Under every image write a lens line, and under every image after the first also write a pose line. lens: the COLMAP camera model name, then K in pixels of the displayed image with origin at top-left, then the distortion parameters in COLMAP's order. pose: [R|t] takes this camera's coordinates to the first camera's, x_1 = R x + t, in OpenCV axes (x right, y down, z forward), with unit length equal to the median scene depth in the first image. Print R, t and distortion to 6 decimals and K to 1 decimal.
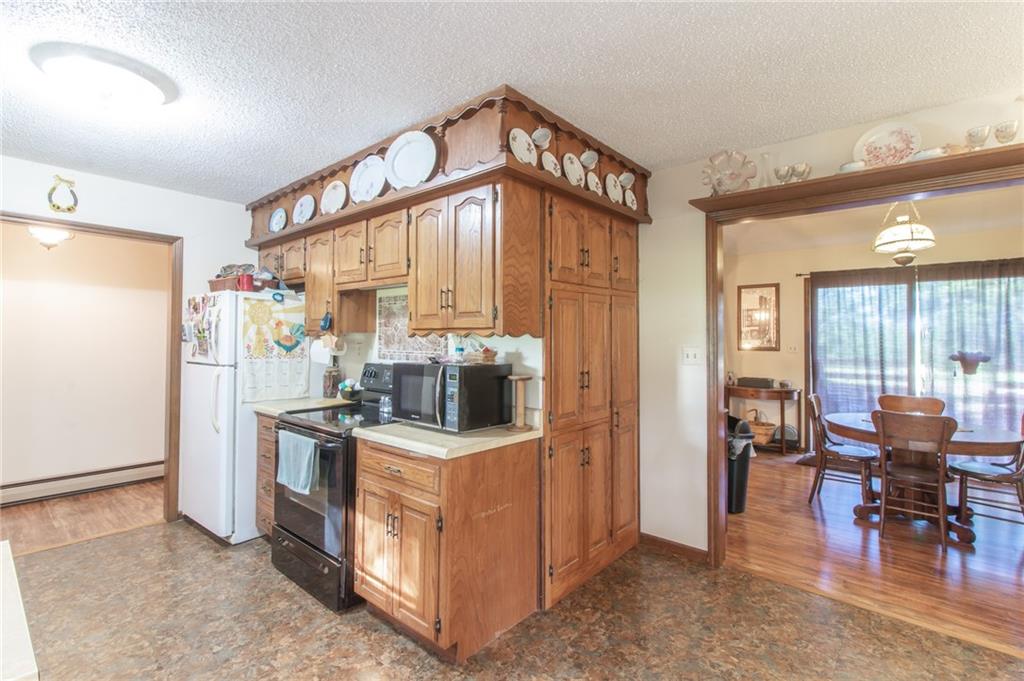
lens RADIAL K [[471.3, 0, 514.5], [0, 471.3, 329.9], [0, 0, 1]] dist [0.001084, -0.000117]
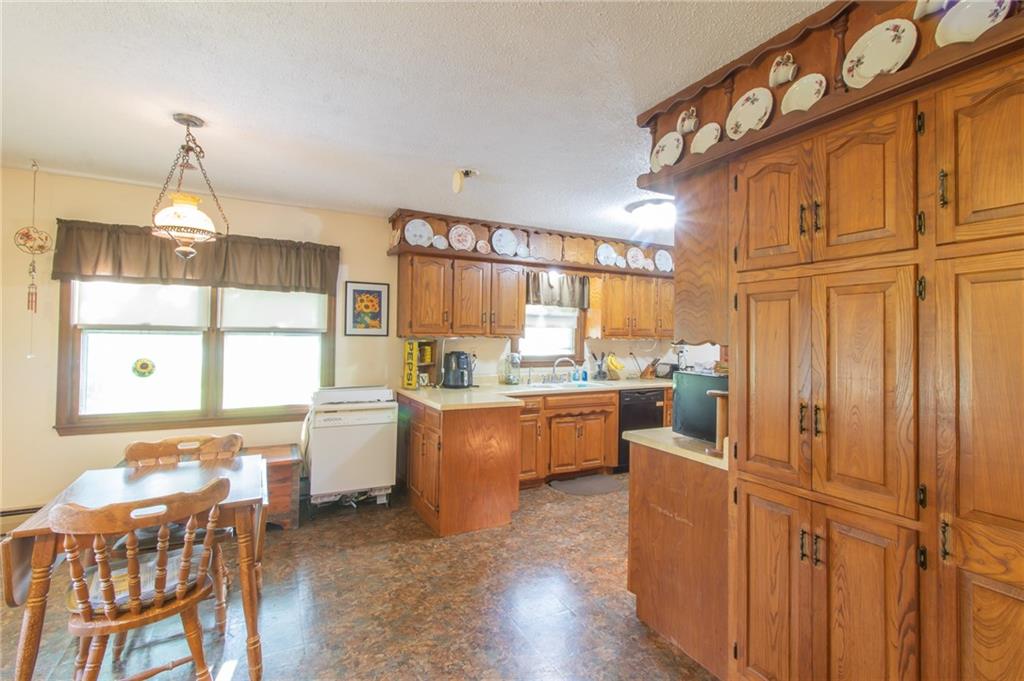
lens RADIAL K [[471.3, 0, 514.8], [0, 471.3, 332.4], [0, 0, 1]] dist [0.001084, -0.000117]
pose [[-0.358804, -0.015582, -0.933283, 0.839236], [0.000315, 0.999859, -0.016815, 0.003928], [0.933413, -0.006328, -0.358748, 0.850958]]
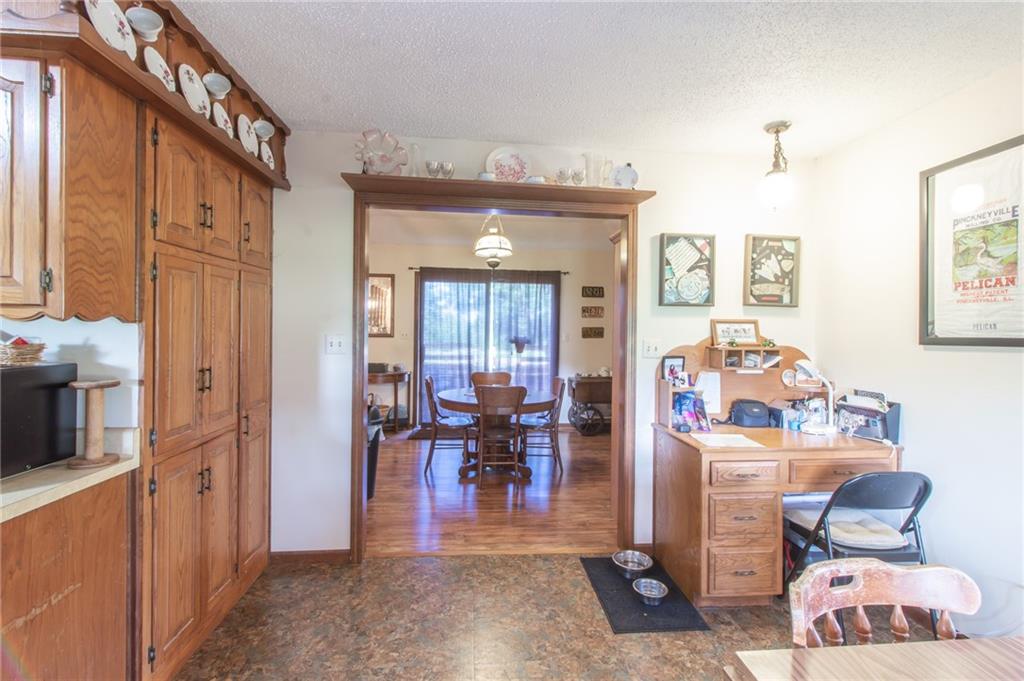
lens RADIAL K [[471.3, 0, 513.8], [0, 471.3, 329.6], [0, 0, 1]] dist [0.001084, -0.000117]
pose [[0.692941, 0.001611, 0.720992, -0.050687], [-0.022262, 0.999569, 0.019162, 0.001491], [-0.720650, -0.029329, 0.692678, 0.124934]]
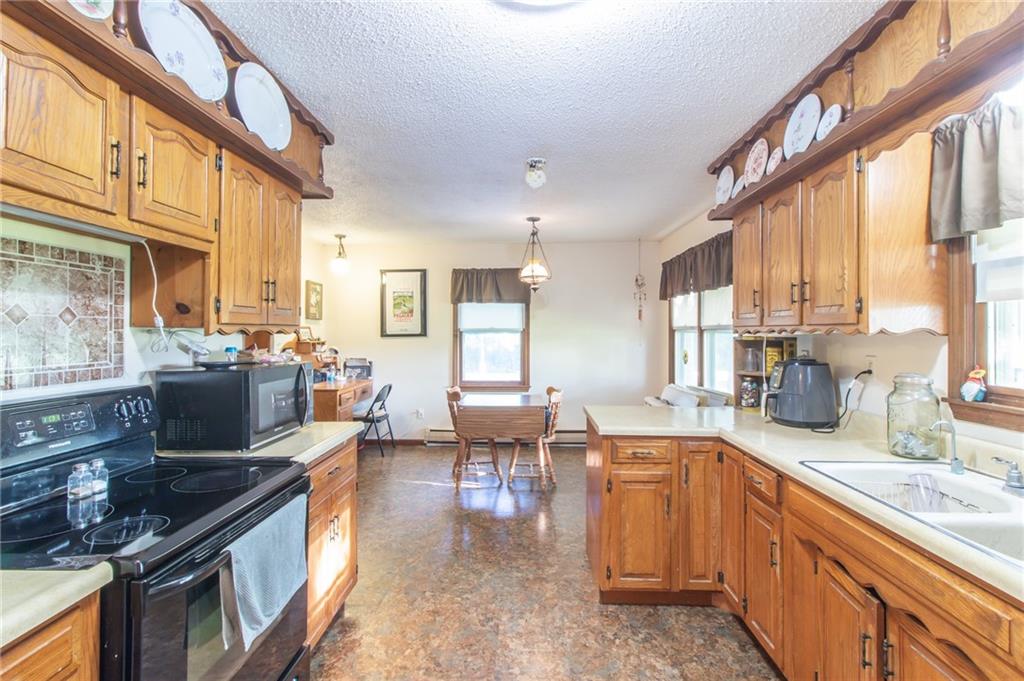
lens RADIAL K [[471.3, 0, 514.4], [0, 471.3, 332.4], [0, 0, 1]] dist [0.001084, -0.000117]
pose [[-0.630367, -0.007349, 0.776262, -1.002120], [-0.018254, 0.999819, -0.005357, 0.007084], [-0.776082, -0.017547, -0.630387, 1.071079]]
